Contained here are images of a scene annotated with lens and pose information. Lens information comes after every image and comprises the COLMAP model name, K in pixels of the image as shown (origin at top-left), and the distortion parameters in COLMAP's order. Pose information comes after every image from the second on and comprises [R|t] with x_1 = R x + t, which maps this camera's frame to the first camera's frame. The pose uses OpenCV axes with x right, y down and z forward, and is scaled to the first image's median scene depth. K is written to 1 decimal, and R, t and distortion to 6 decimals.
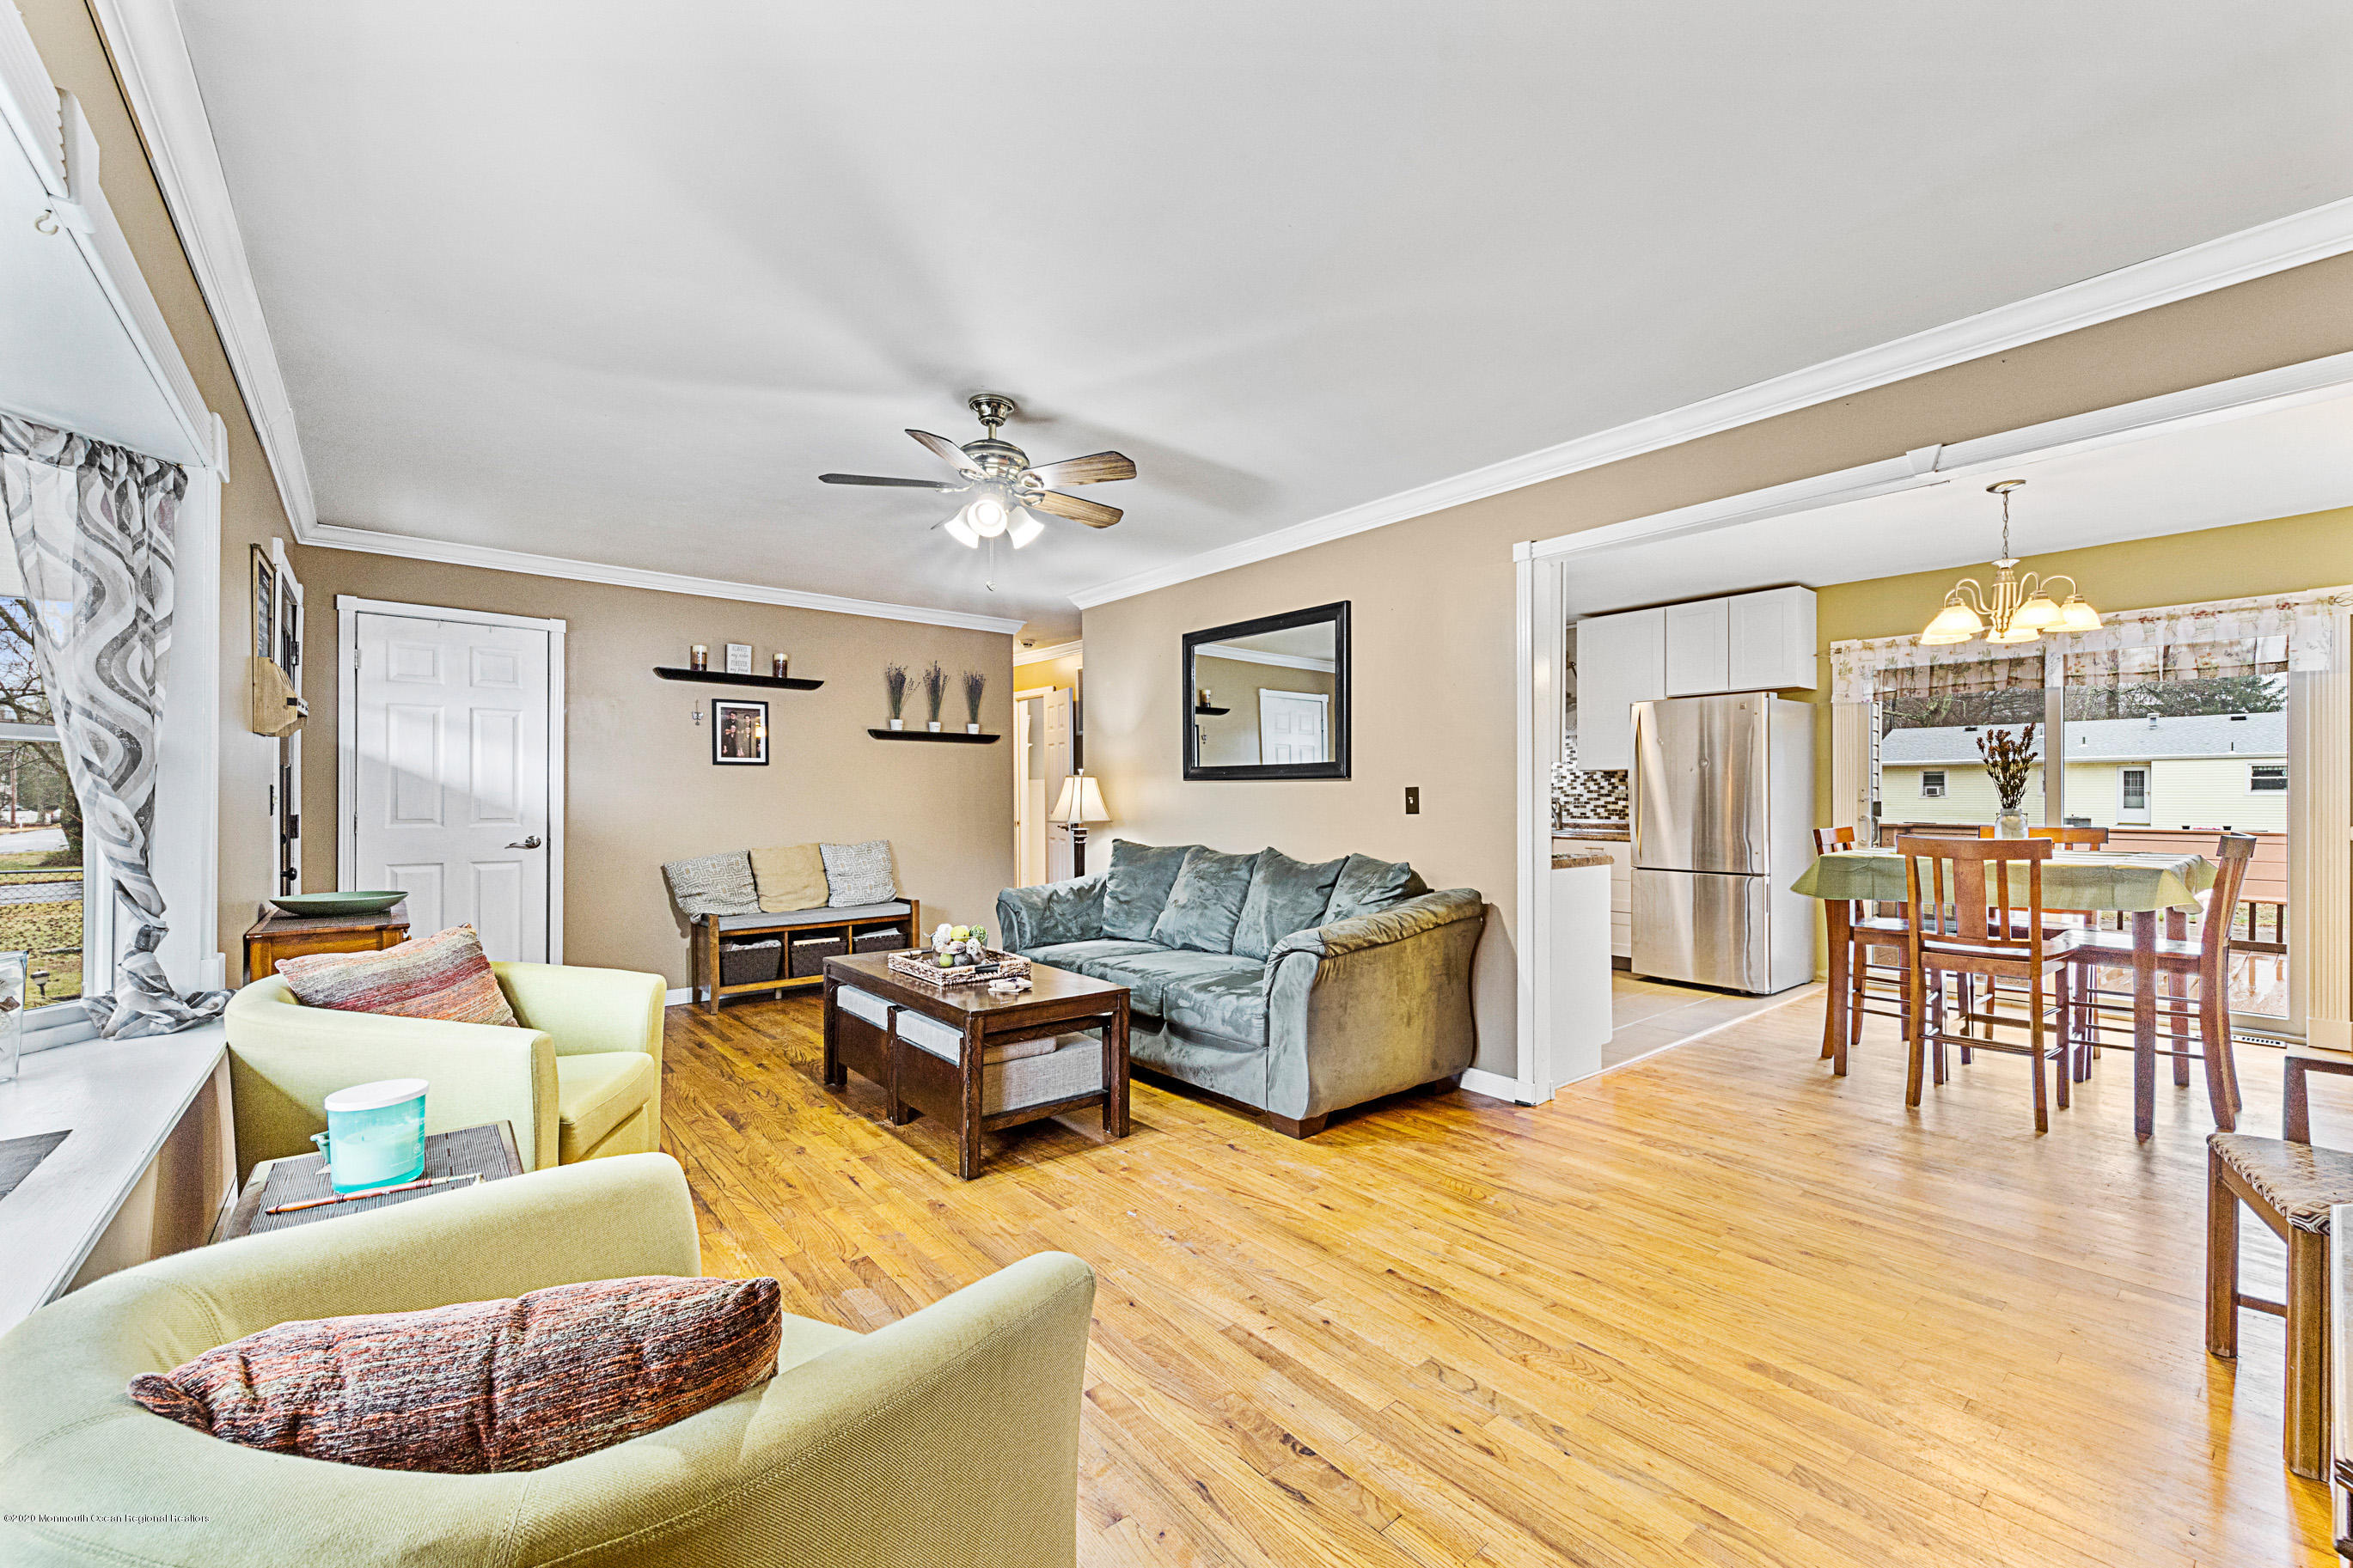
lens RADIAL K [[953.6, 0, 1194.6], [0, 953.6, 798.4], [0, 0, 1]] dist [0.009654, -0.001156]
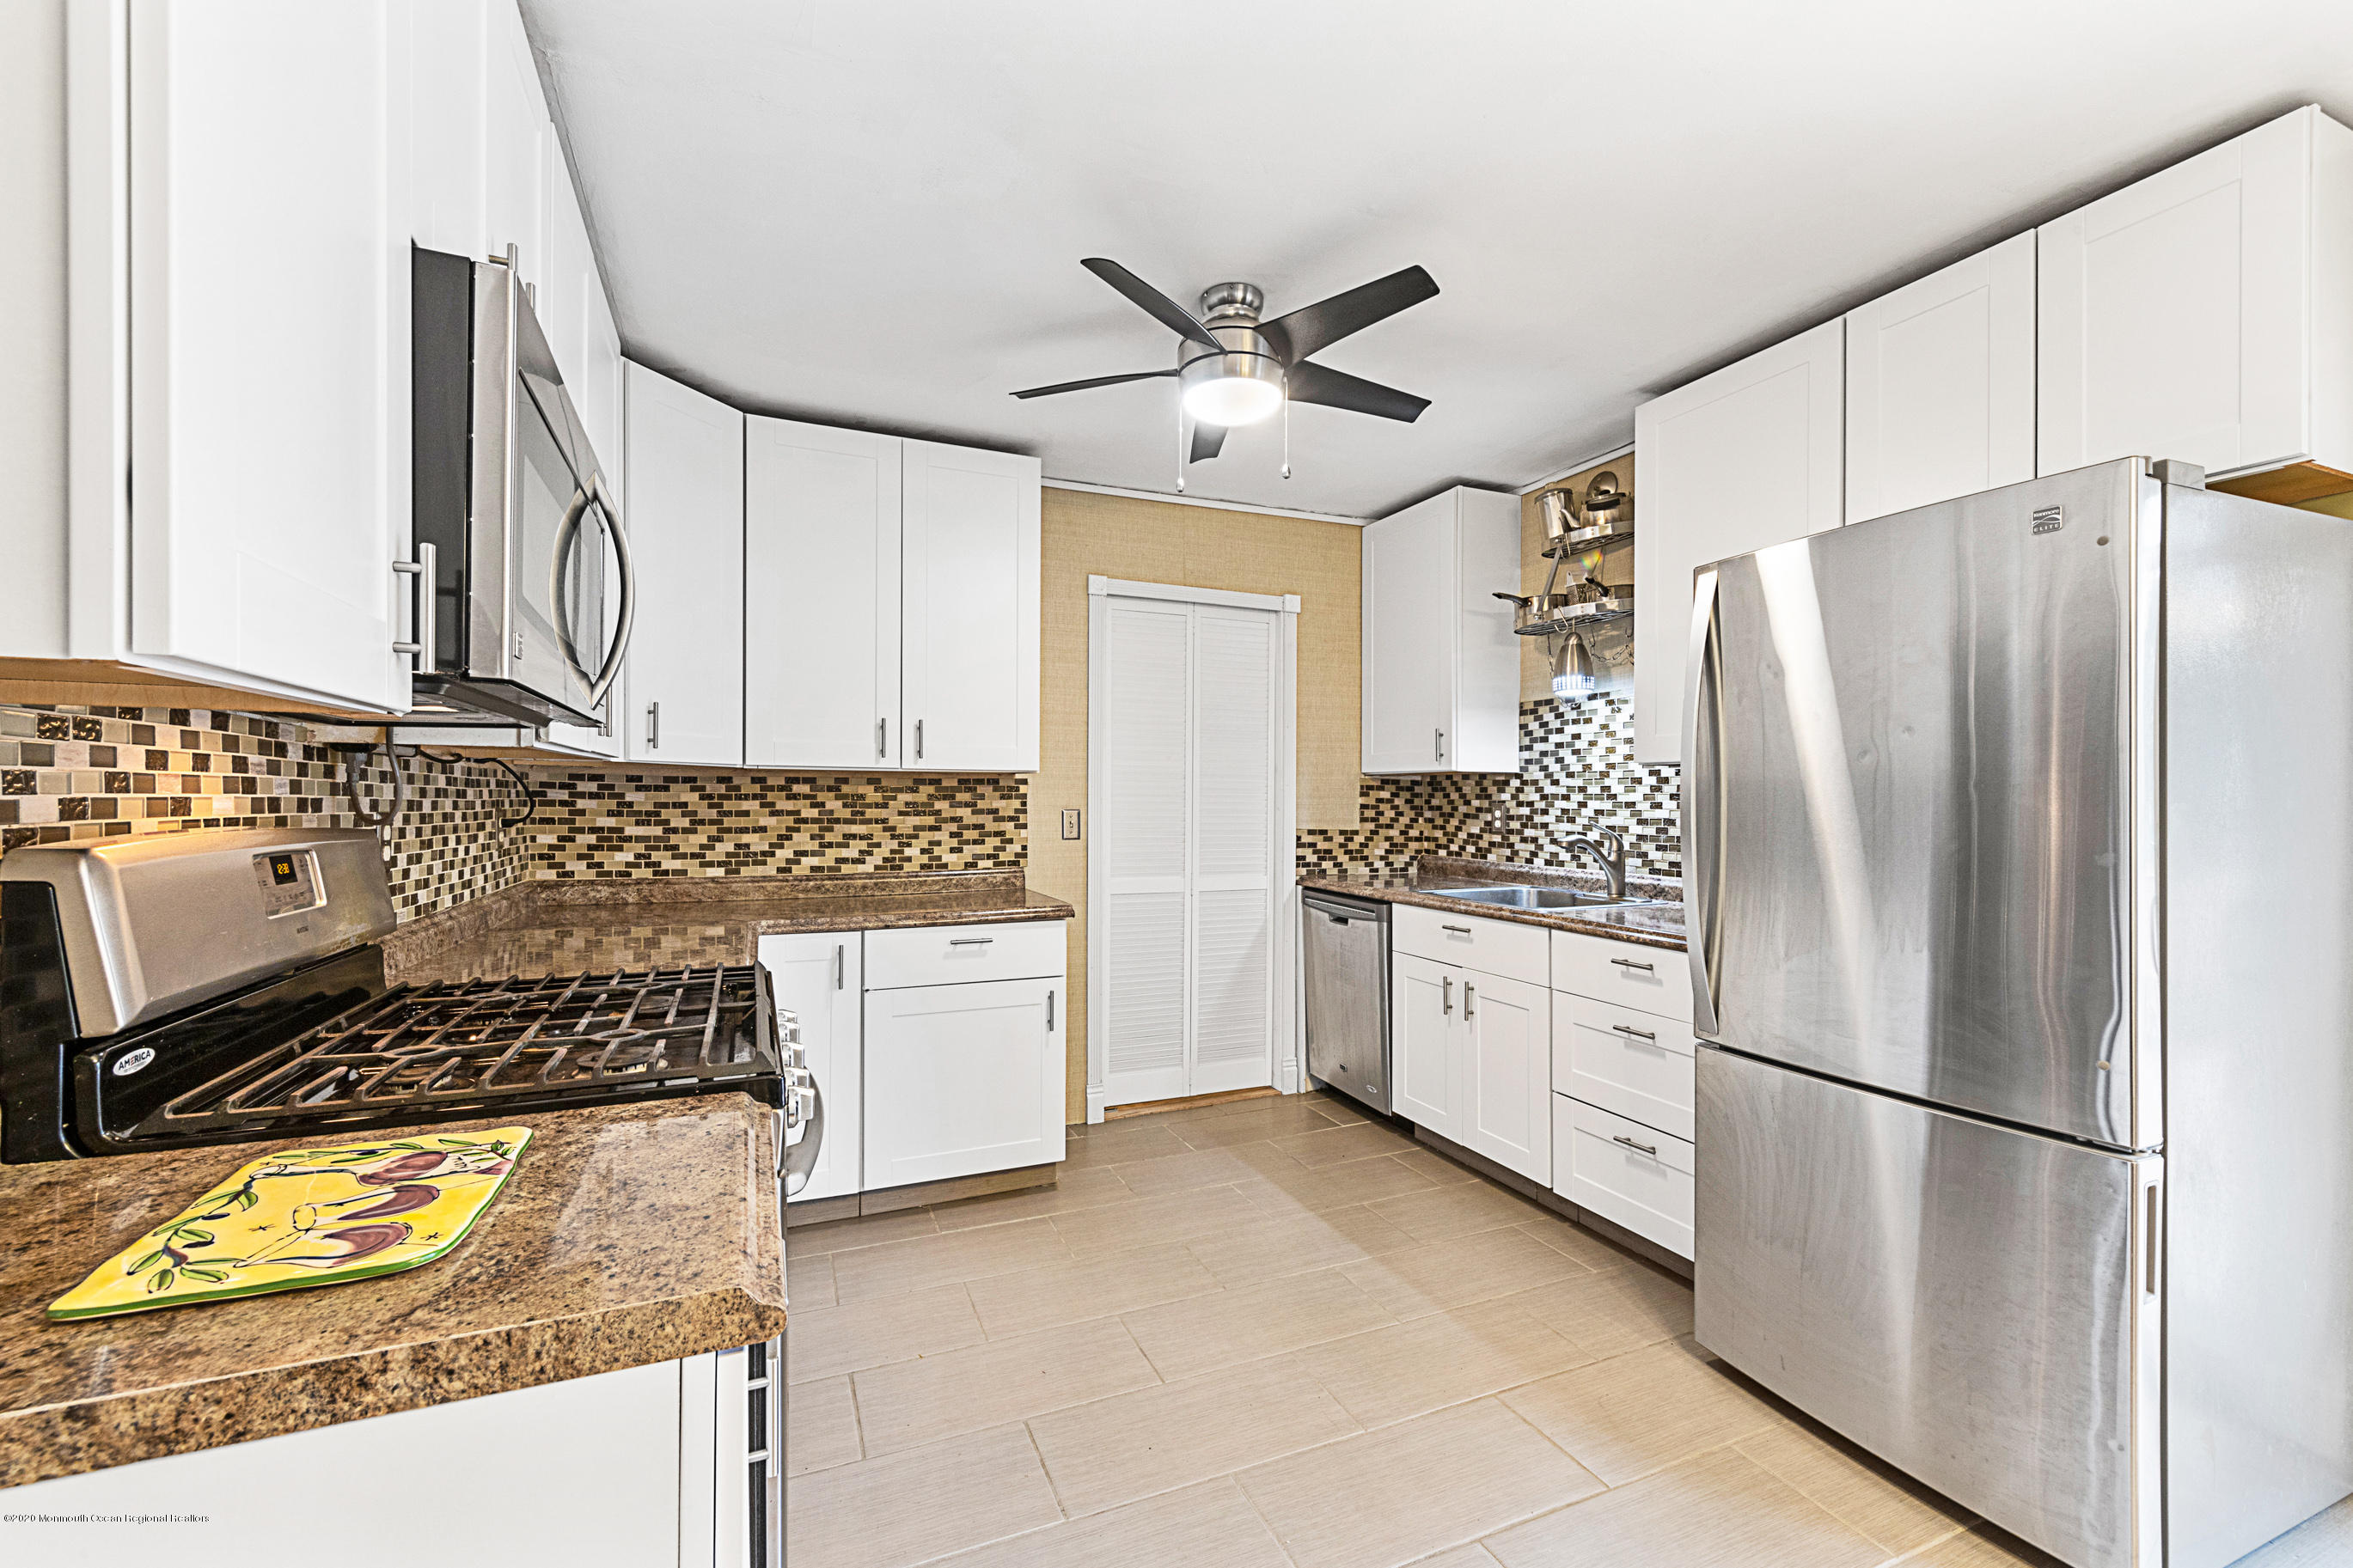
lens RADIAL K [[980.3, 0, 1186.3], [0, 980.3, 802.2], [0, 0, 1]] dist [0.003138, -0.000008]
pose [[0.958107, 0.007520, -0.286311, 0.450796], [-0.008123, 0.999967, -0.000921, -0.014531], [0.286295, 0.003208, 0.958136, 0.711281]]
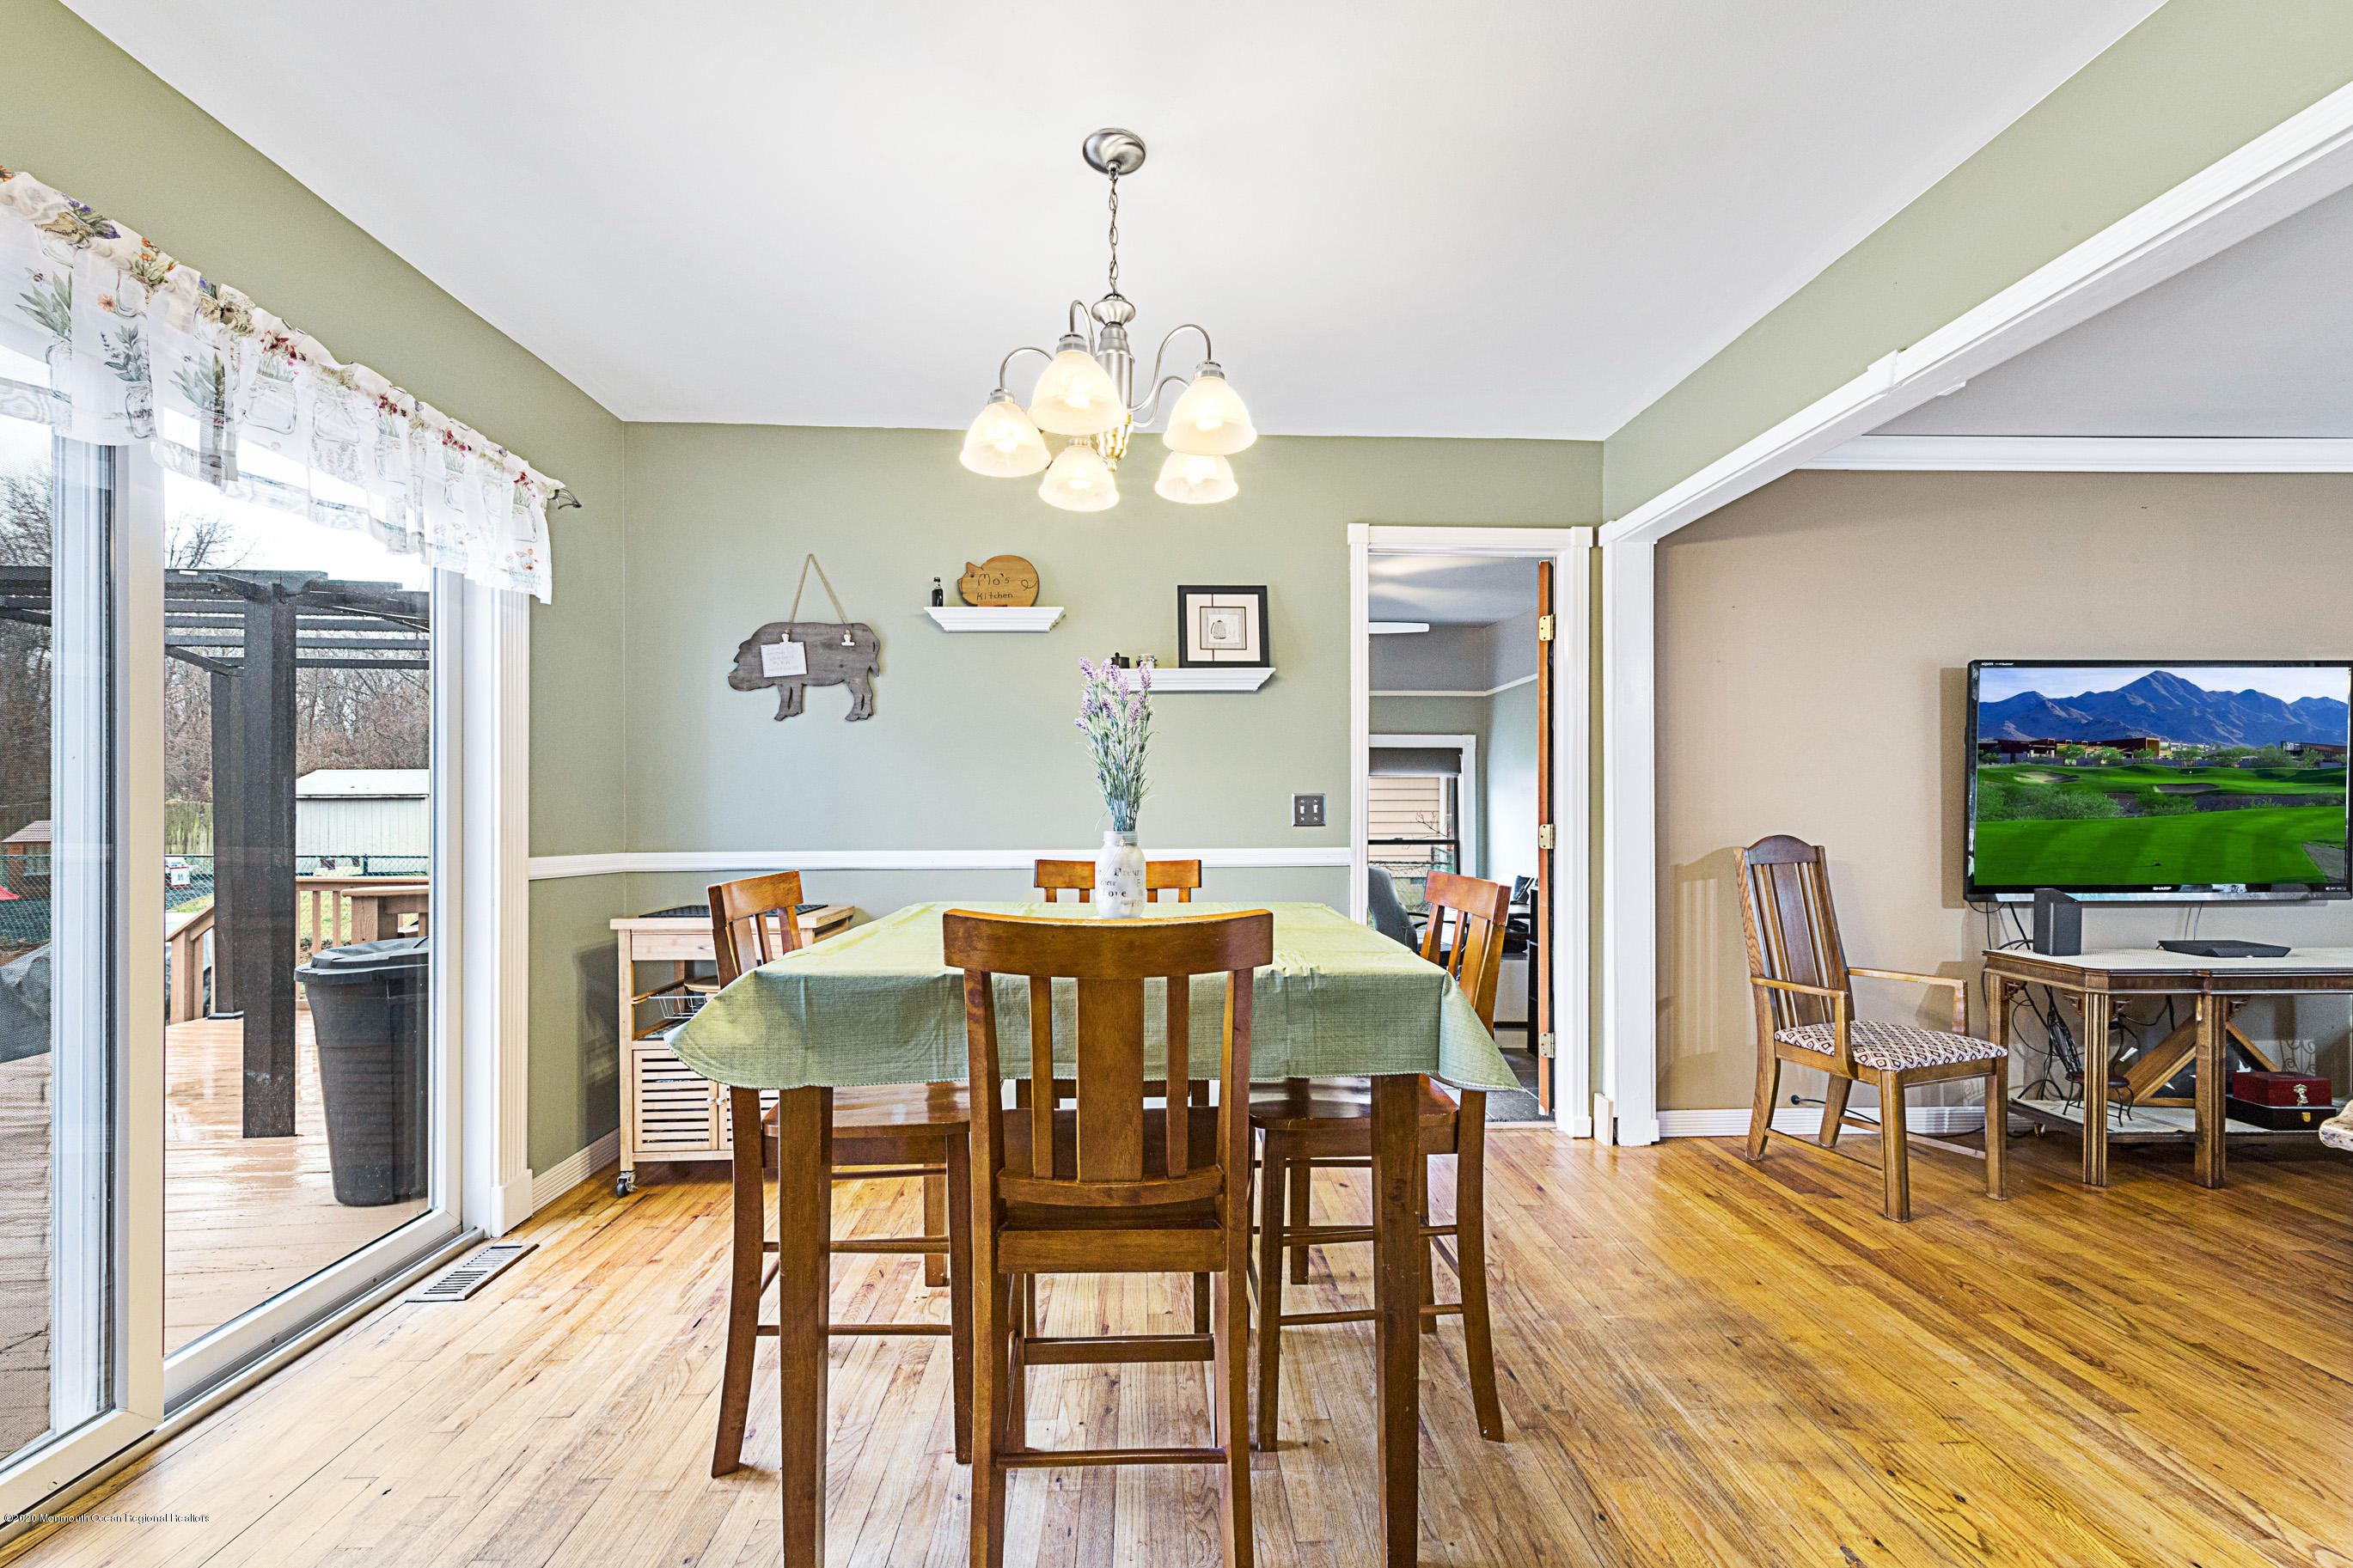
lens RADIAL K [[953.6, 0, 1179.8], [0, 953.6, 819.8], [0, 0, 1]] dist [0.009654, -0.001156]
pose [[-0.789713, -0.002970, 0.613470, 0.412247], [0.005170, 0.999921, 0.011496, -0.000448], [-0.613455, 0.012250, -0.789634, 1.063719]]
